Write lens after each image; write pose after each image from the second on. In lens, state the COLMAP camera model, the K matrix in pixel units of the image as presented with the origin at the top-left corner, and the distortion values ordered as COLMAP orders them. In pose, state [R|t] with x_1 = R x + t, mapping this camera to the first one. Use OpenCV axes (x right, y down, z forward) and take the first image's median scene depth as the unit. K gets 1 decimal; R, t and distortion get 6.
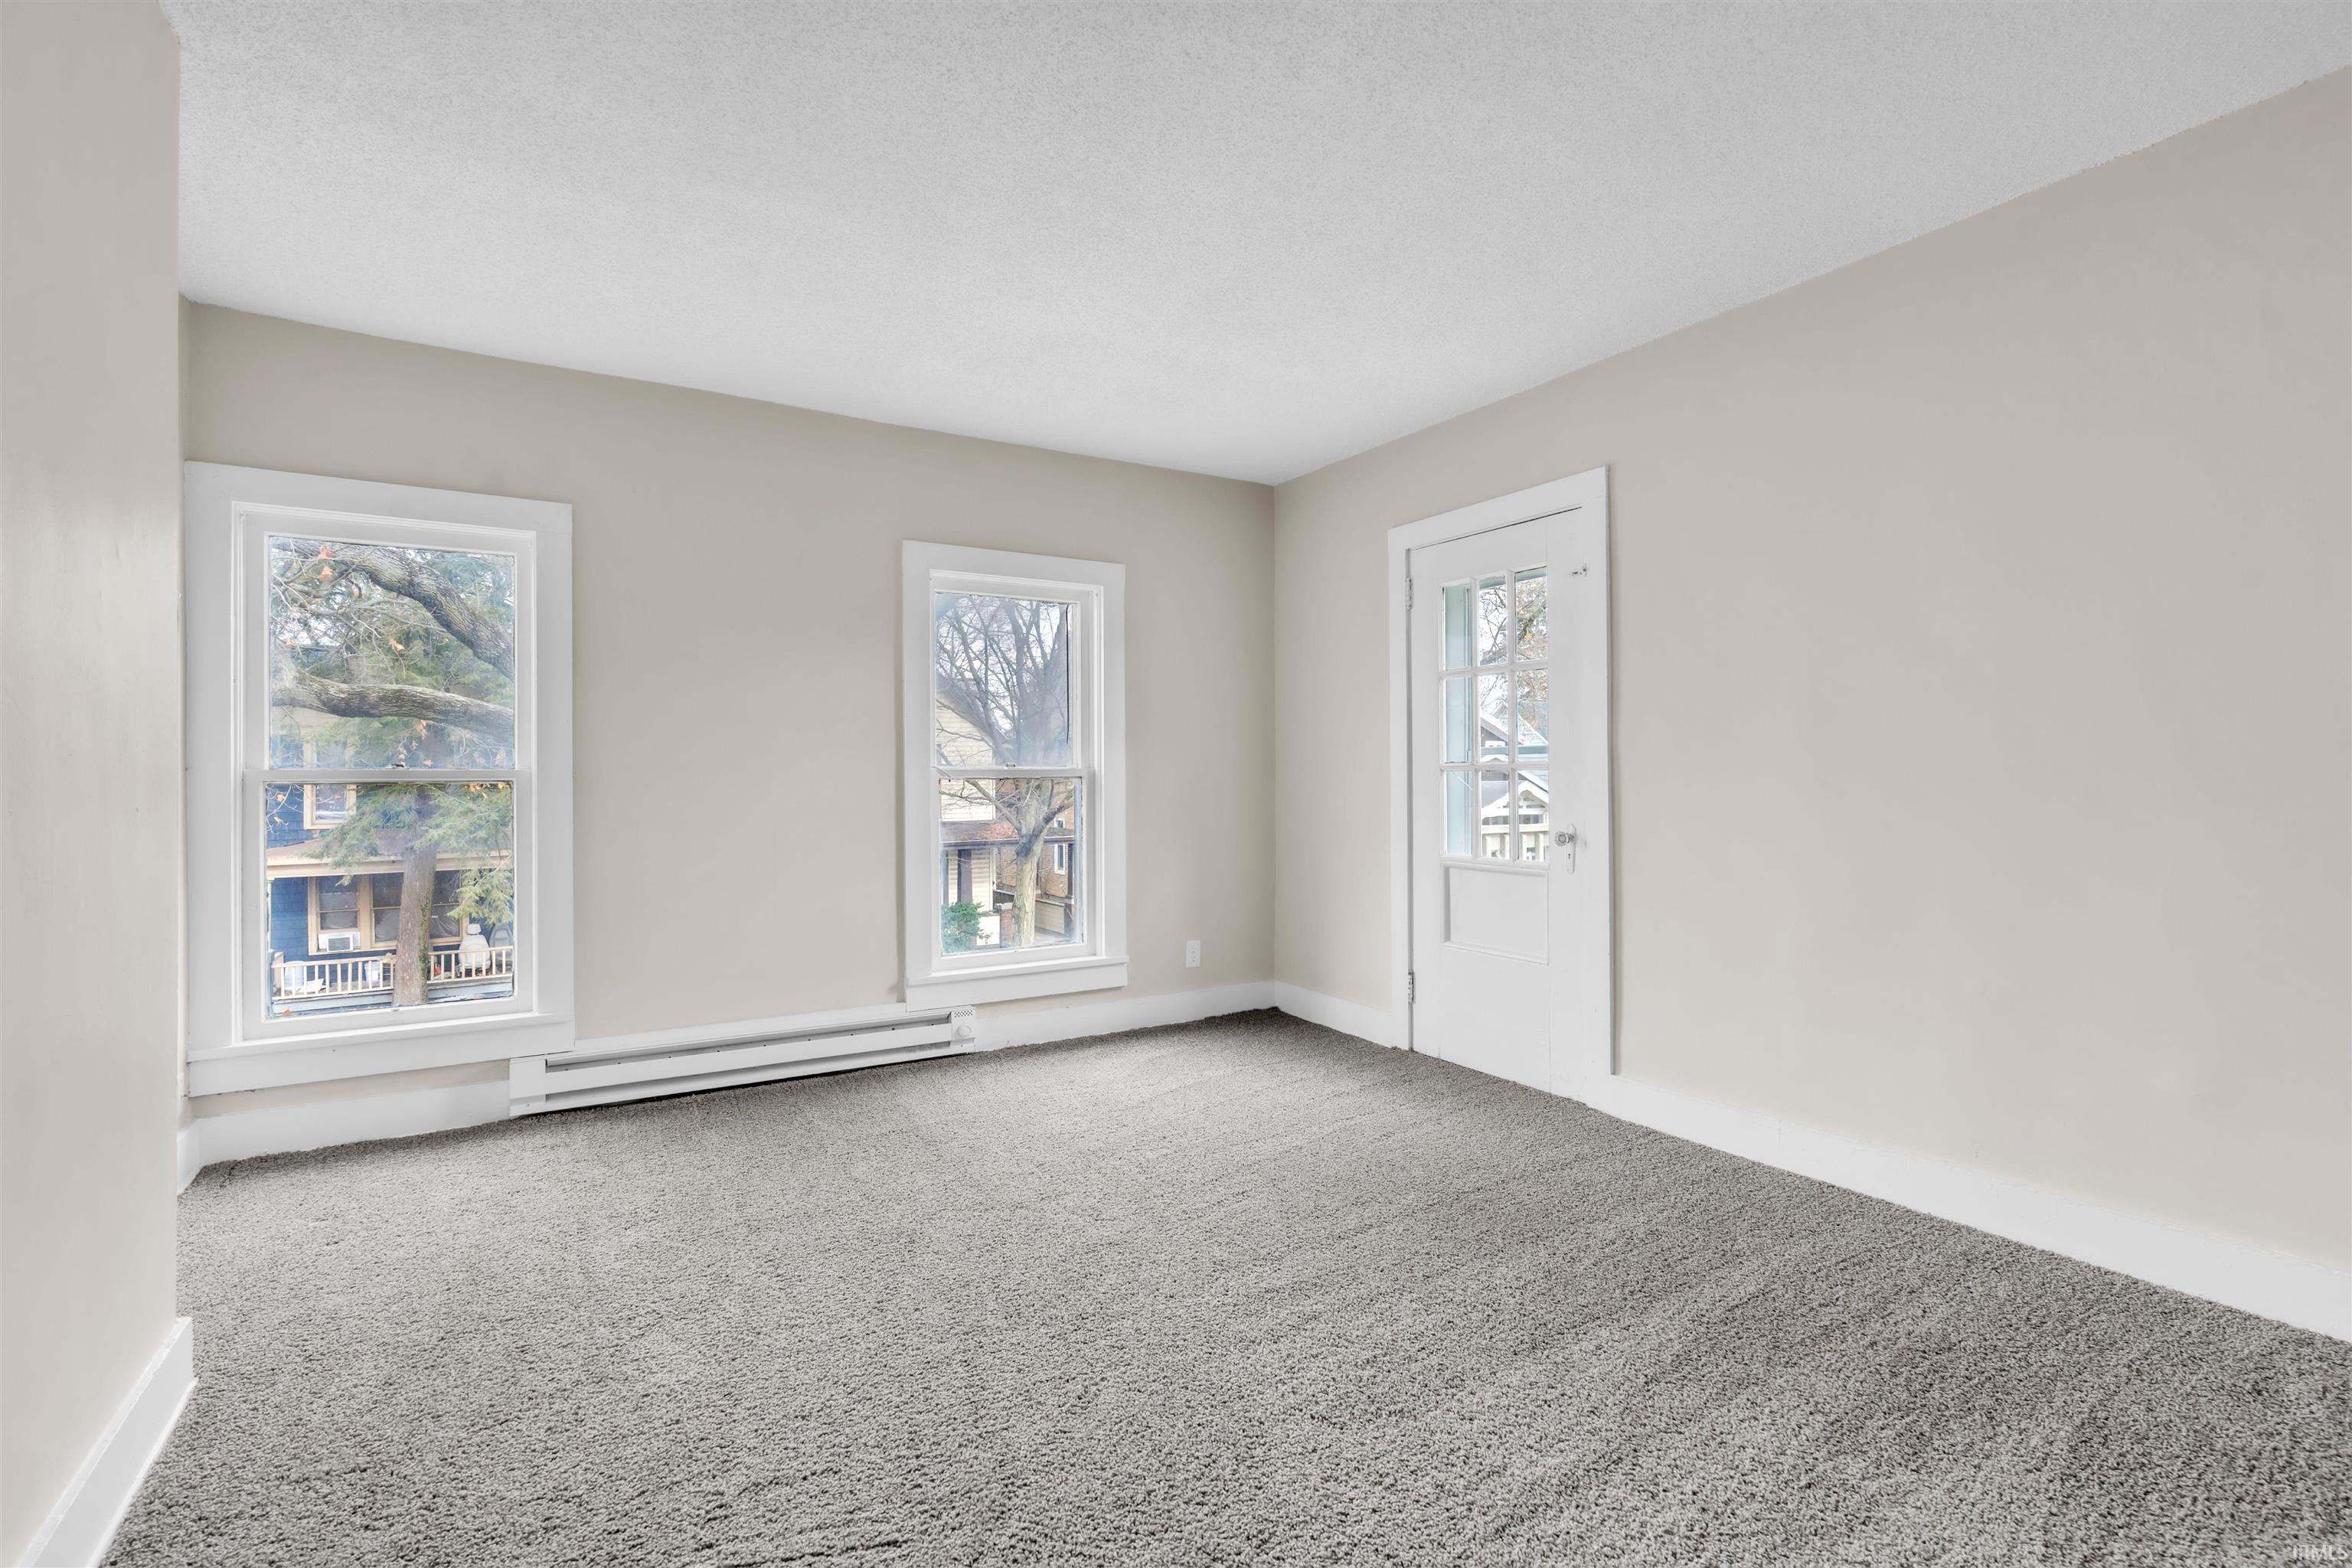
lens RADIAL K [[1055.4, 0, 1181.6], [0, 1055.4, 756.7], [0, 0, 1]] dist [-0.013815, 0.005134]
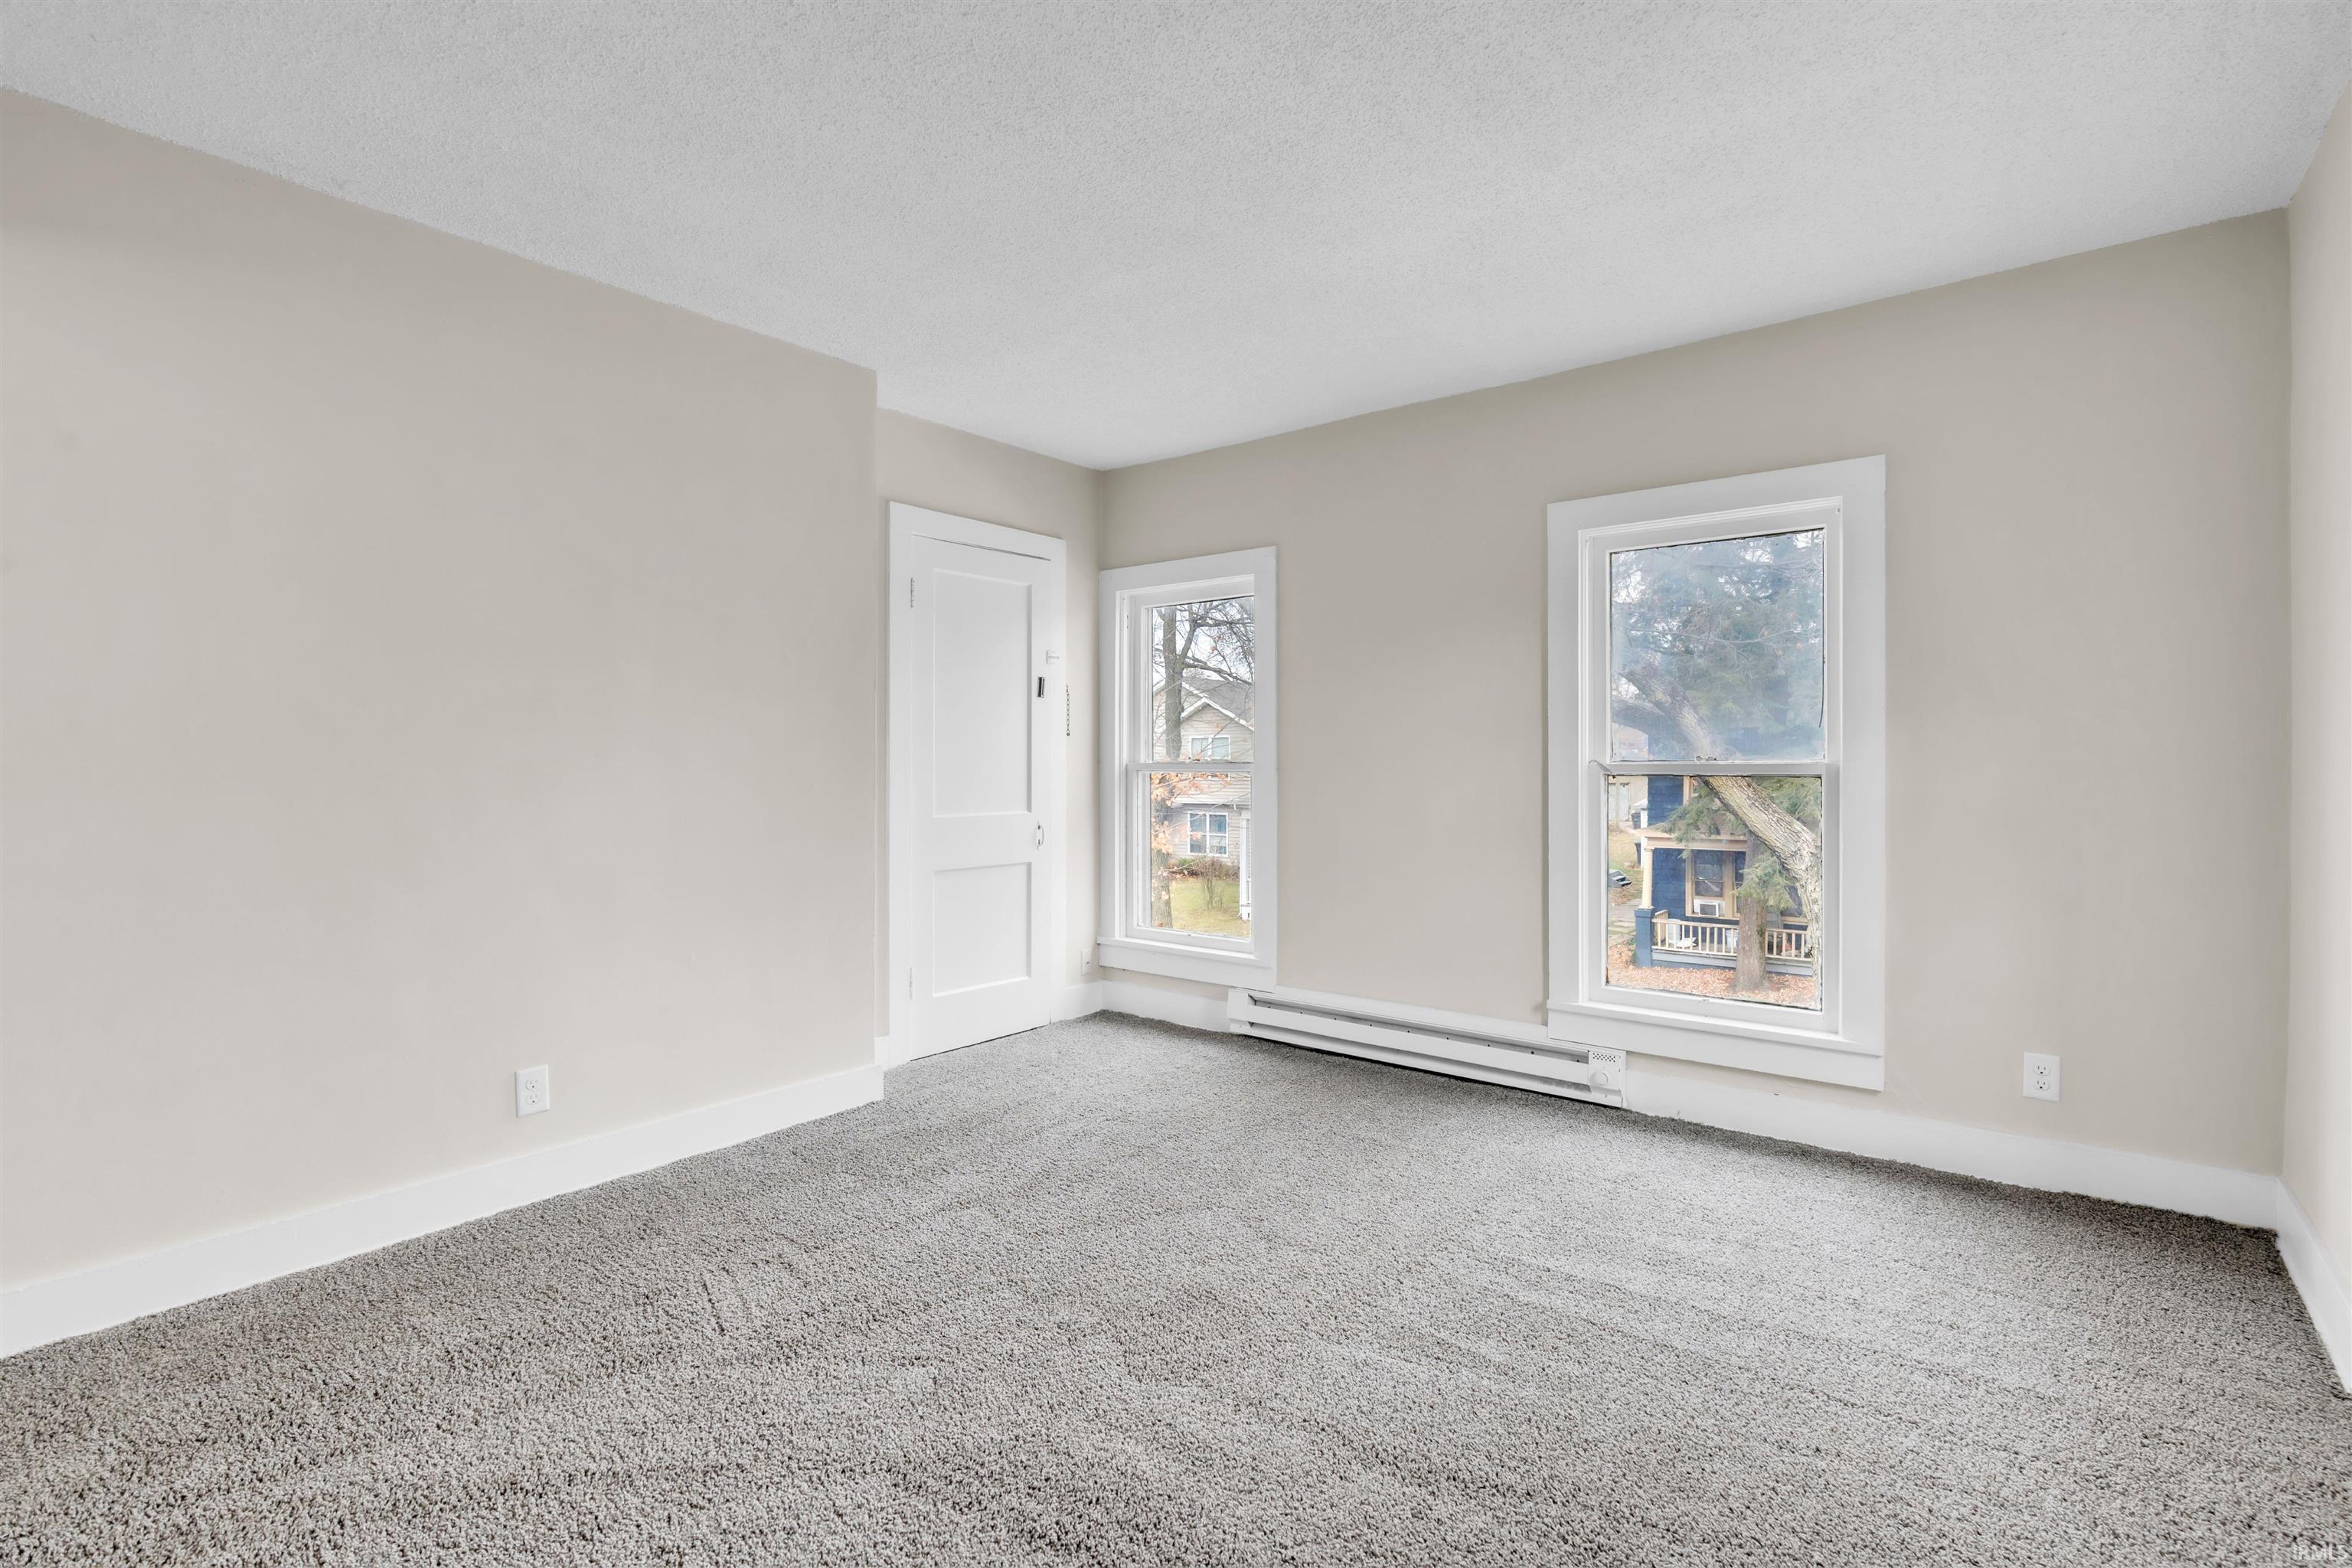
lens RADIAL K [[1055.4, 0, 1181.6], [0, 1055.4, 756.7], [0, 0, 1]] dist [-0.013815, 0.005134]
pose [[0.356643, -0.001118, -0.934240, 0.387777], [0.012927, 0.999909, 0.003739, -0.001018], [0.934151, -0.013410, 0.356625, 0.340240]]
